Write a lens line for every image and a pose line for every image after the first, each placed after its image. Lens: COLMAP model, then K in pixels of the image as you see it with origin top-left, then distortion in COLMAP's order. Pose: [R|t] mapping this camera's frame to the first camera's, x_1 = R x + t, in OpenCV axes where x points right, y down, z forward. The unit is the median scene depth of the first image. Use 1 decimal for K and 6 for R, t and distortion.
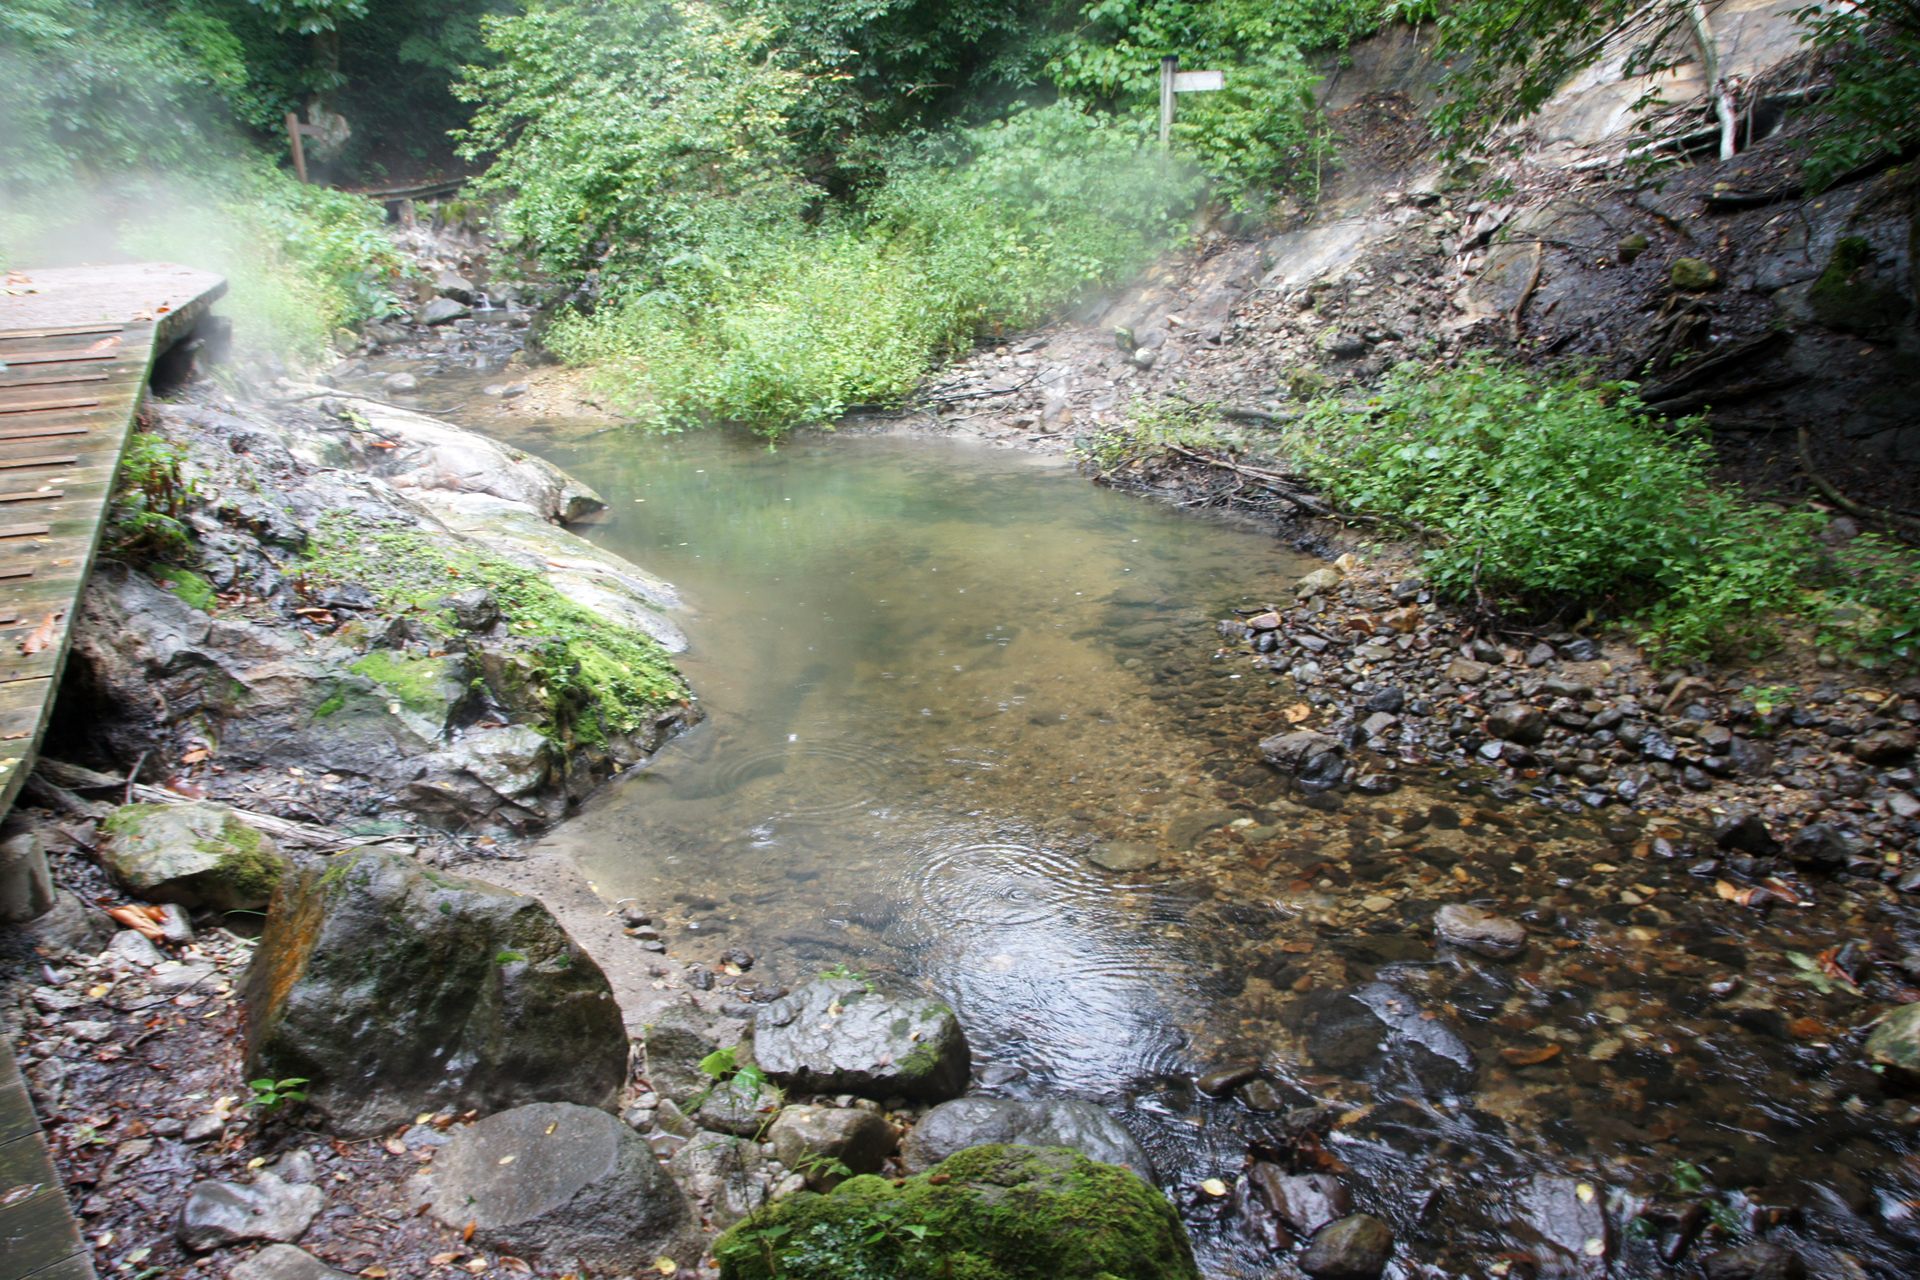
lens RADIAL K [[1560.0, 0, 960.0], [0, 1560.0, 640.0], [0, 0, 1]] dist [-0.068531, -0.004243]
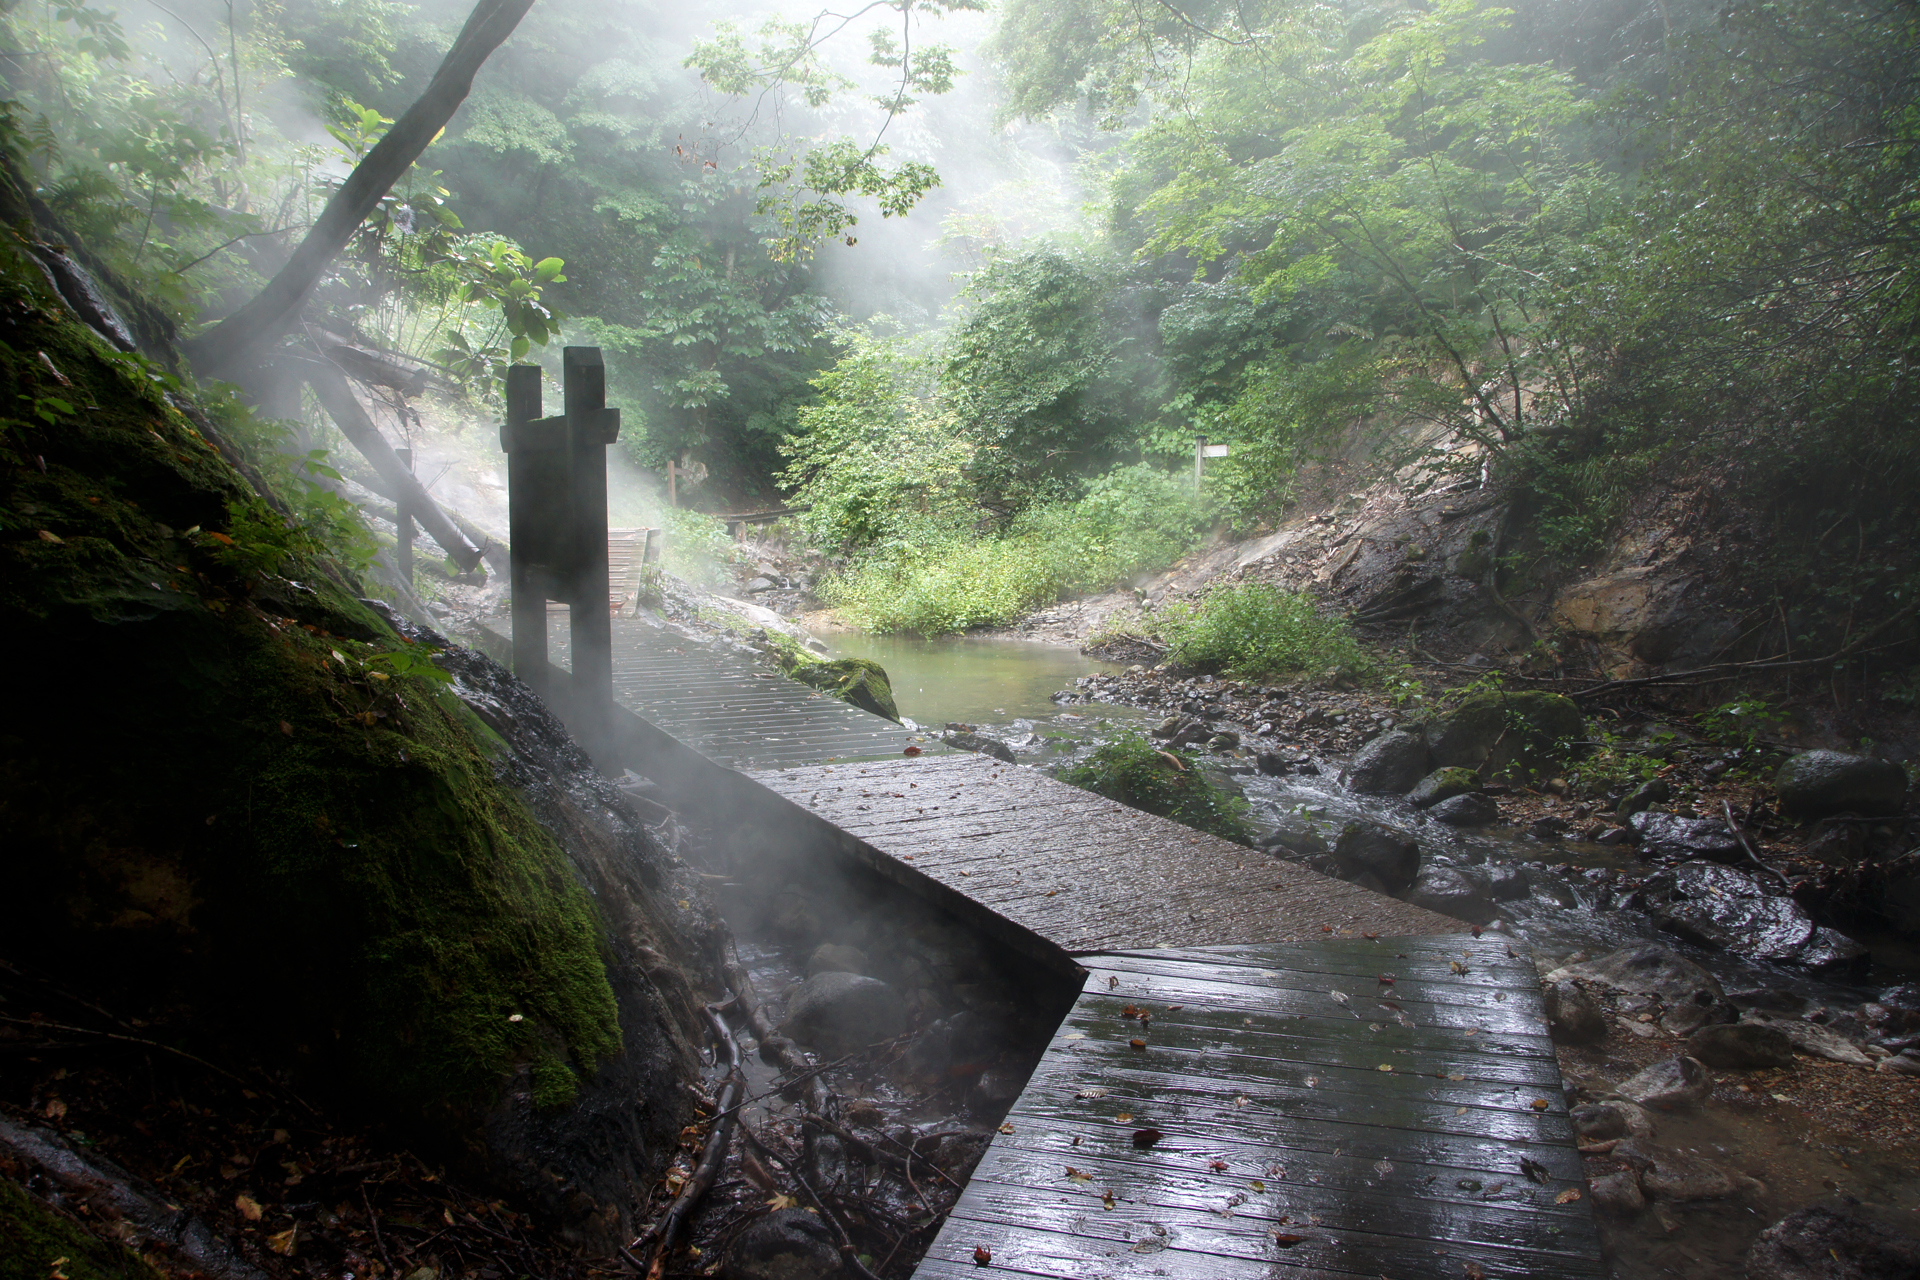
lens RADIAL K [[1560.0, 0, 960.0], [0, 1560.0, 640.0], [0, 0, 1]] dist [-0.068531, -0.004243]
pose [[0.981549, 0.035362, -0.187912, 0.191776], [-0.076436, 0.973378, -0.216086, 0.196590], [0.175268, 0.226462, 0.958121, -0.545268]]
